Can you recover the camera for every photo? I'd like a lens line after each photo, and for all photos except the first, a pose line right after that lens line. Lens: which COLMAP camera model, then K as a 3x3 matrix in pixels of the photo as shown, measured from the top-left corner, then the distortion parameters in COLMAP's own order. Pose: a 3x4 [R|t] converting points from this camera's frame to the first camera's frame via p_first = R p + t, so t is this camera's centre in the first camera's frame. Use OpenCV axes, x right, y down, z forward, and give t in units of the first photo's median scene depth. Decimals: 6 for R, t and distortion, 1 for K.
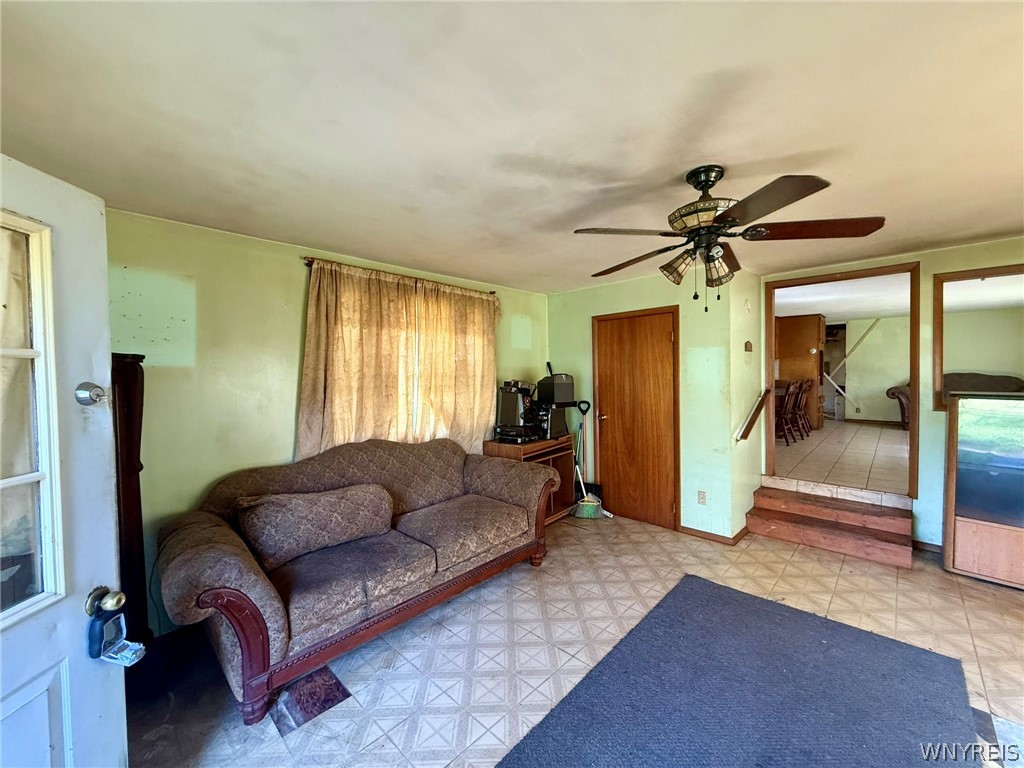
lens RADIAL K [[408.0, 0, 512.0], [0, 408.0, 384.0], [0, 0, 1]] dist [-0.000646, -0.000213]
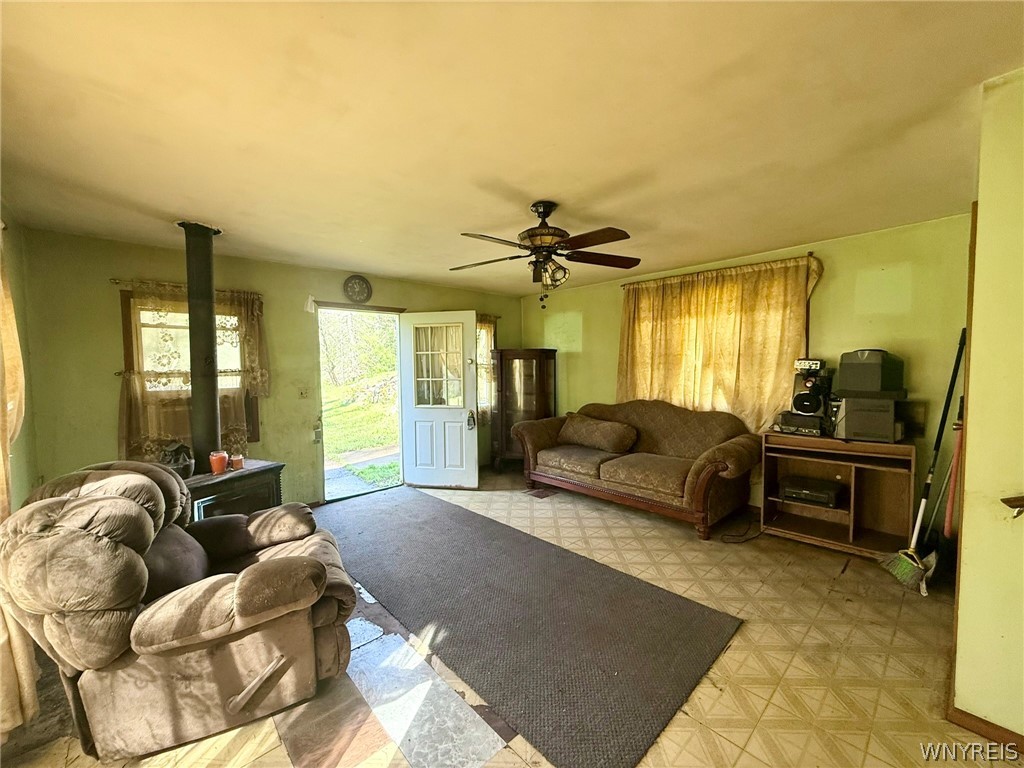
lens RADIAL K [[407.9, 0, 512.0], [0, 407.9, 384.0], [0, 0, 1]] dist [0.002231, -0.000002]
pose [[-0.057037, 0.065130, -0.996245, 1.138394], [-0.005501, 0.997834, 0.065548, -0.010992], [0.998357, 0.009219, -0.056555, 0.597962]]
